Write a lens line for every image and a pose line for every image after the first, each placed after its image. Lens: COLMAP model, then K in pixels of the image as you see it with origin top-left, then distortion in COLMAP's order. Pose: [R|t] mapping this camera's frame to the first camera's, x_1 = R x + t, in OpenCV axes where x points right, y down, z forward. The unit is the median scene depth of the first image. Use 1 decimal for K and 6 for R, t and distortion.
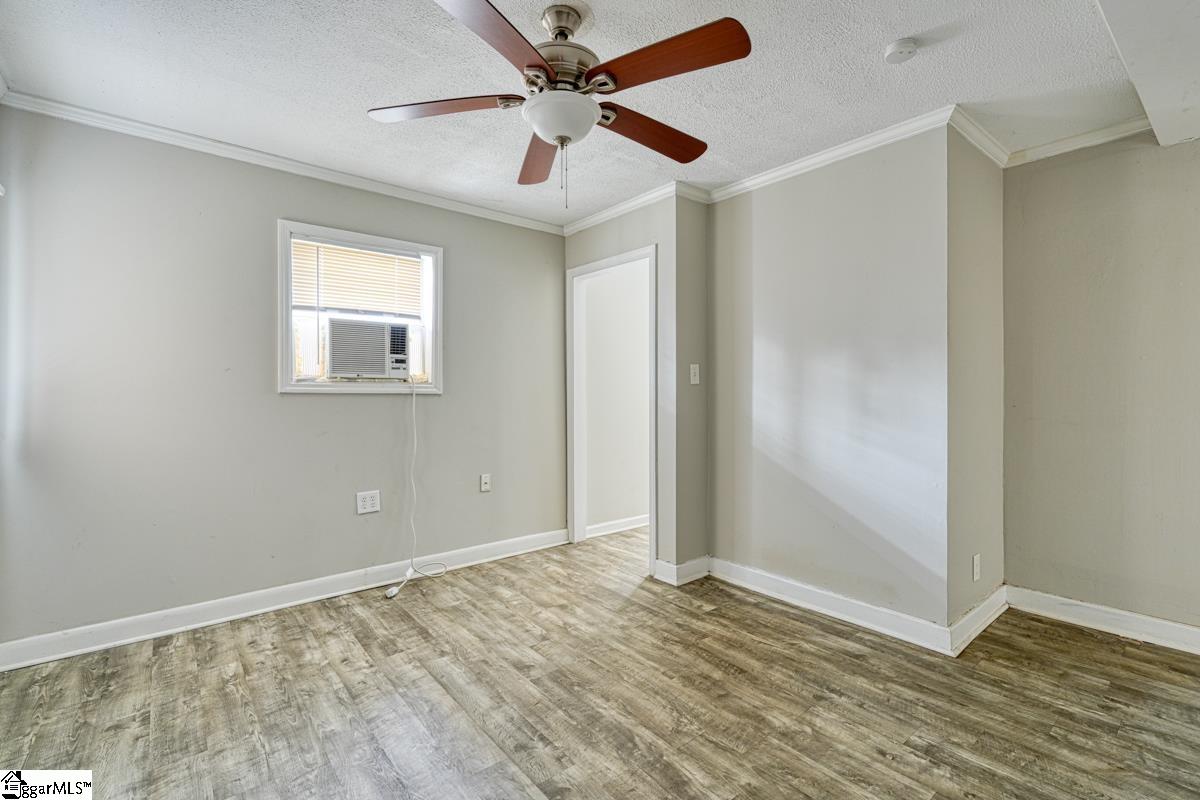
lens RADIAL K [[528.1, 0, 598.5], [0, 528.1, 388.7], [0, 0, 1]] dist [0.003764, -0.000052]
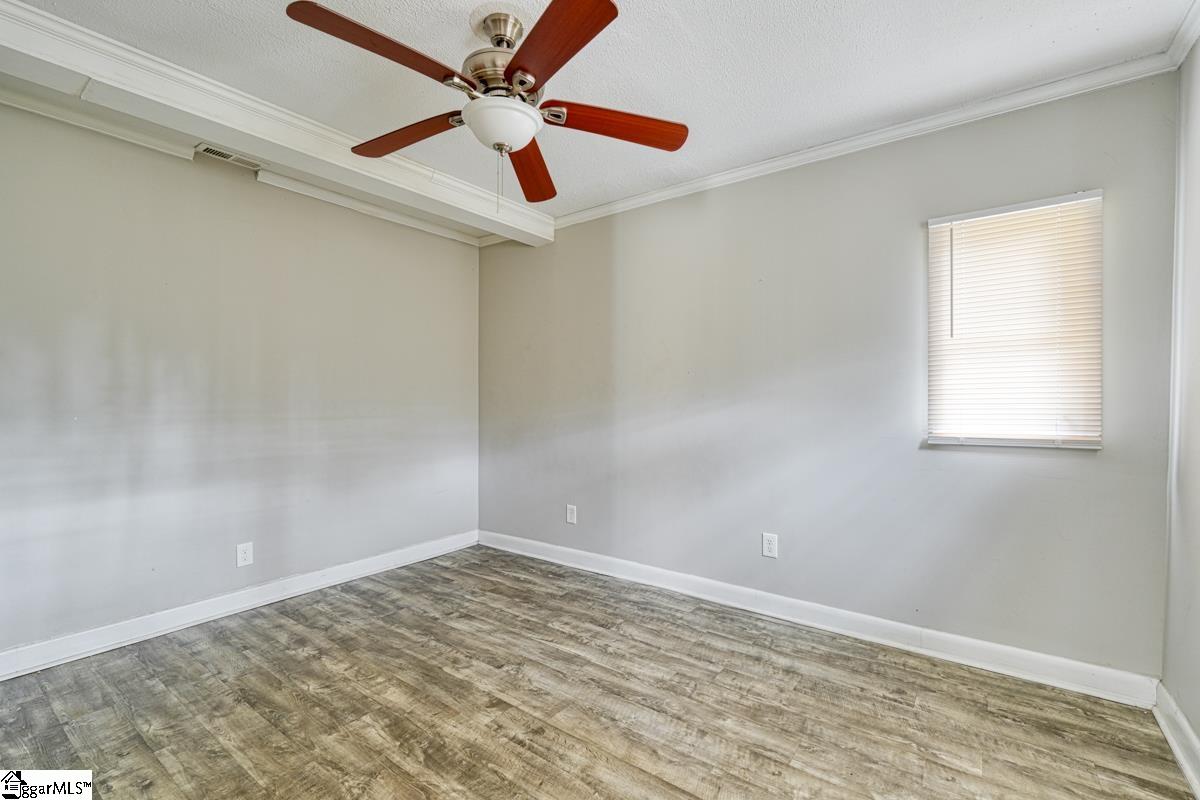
lens RADIAL K [[528.1, 0, 607.8], [0, 528.1, 401.0], [0, 0, 1]] dist [0.003764, -0.000052]
pose [[-0.966116, 0.001489, -0.258103, -0.005879], [-0.000719, 0.999964, 0.008462, 0.000595], [0.258107, 0.008361, -0.966080, 1.639237]]
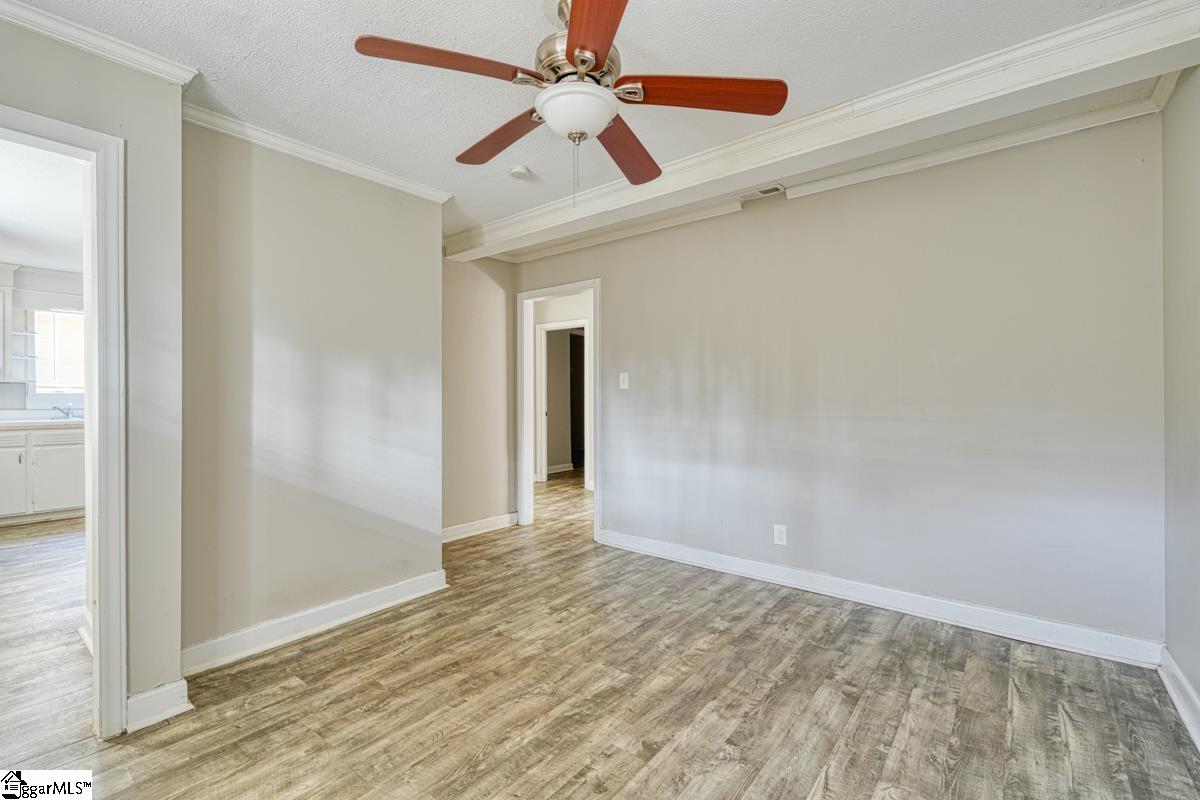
lens RADIAL K [[528.1, 0, 596.4], [0, 528.1, 399.7], [0, 0, 1]] dist [0.003764, -0.000052]
pose [[-0.198566, -0.005376, 0.980073, -0.823659], [0.004319, 0.999970, 0.006361, 0.001741], [-0.980078, 0.005496, -0.198537, 0.939491]]
